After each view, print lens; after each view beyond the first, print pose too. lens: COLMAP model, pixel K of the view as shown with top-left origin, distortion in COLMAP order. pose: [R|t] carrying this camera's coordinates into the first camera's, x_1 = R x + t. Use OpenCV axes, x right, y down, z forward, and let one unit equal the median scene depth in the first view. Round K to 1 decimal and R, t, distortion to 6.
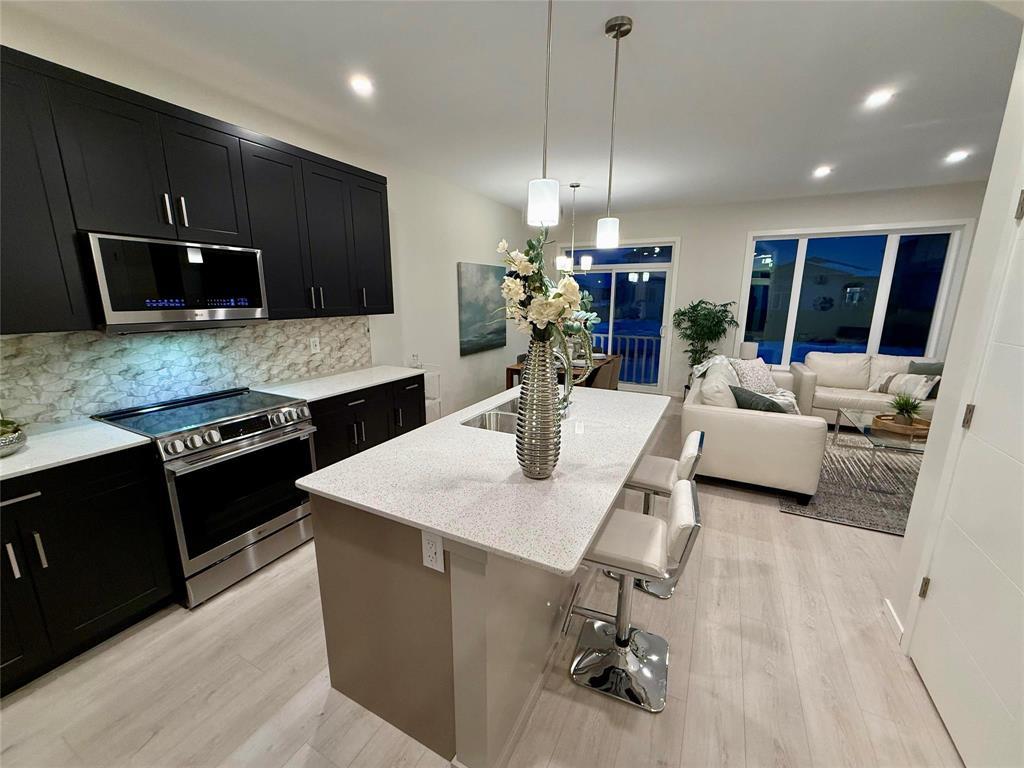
lens RADIAL K [[407.8, 0, 512.0], [0, 407.8, 384.0], [0, 0, 1]] dist [-0.001226, 0.000511]
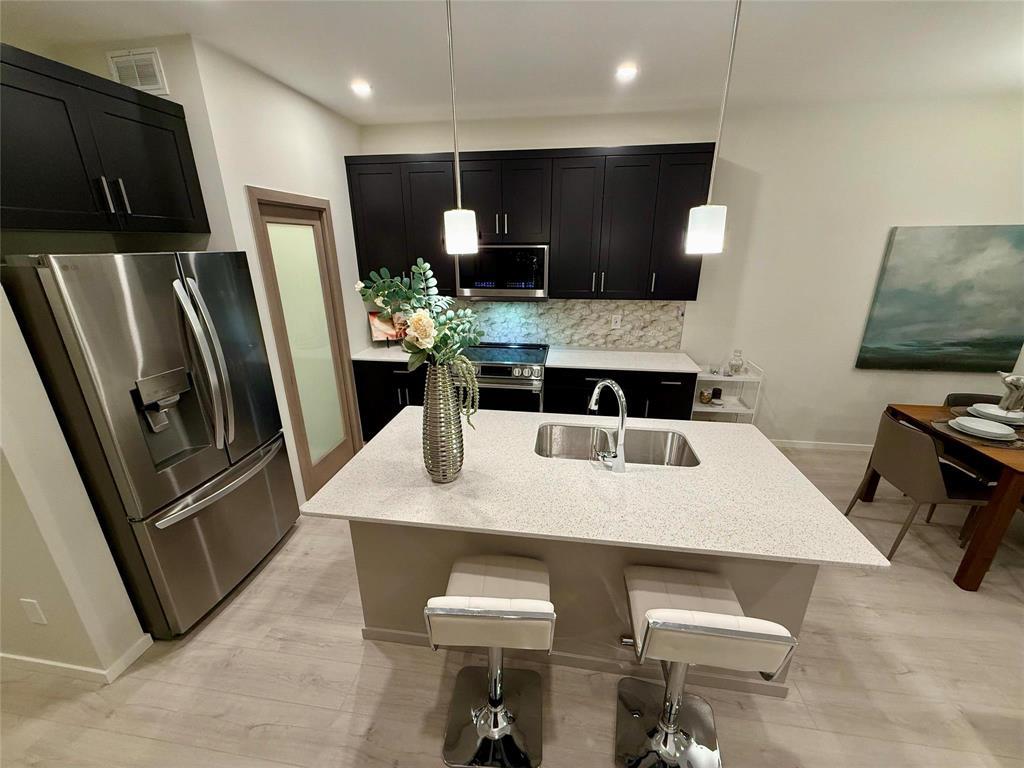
lens RADIAL K [[407.8, 0, 512.0], [0, 407.8, 384.0], [0, 0, 1]] dist [-0.001226, 0.000511]
pose [[0.328502, 0.302585, -0.894723, 0.508168], [-0.196287, 0.948483, 0.248698, -0.164067], [0.923882, 0.093924, 0.370972, 0.351549]]
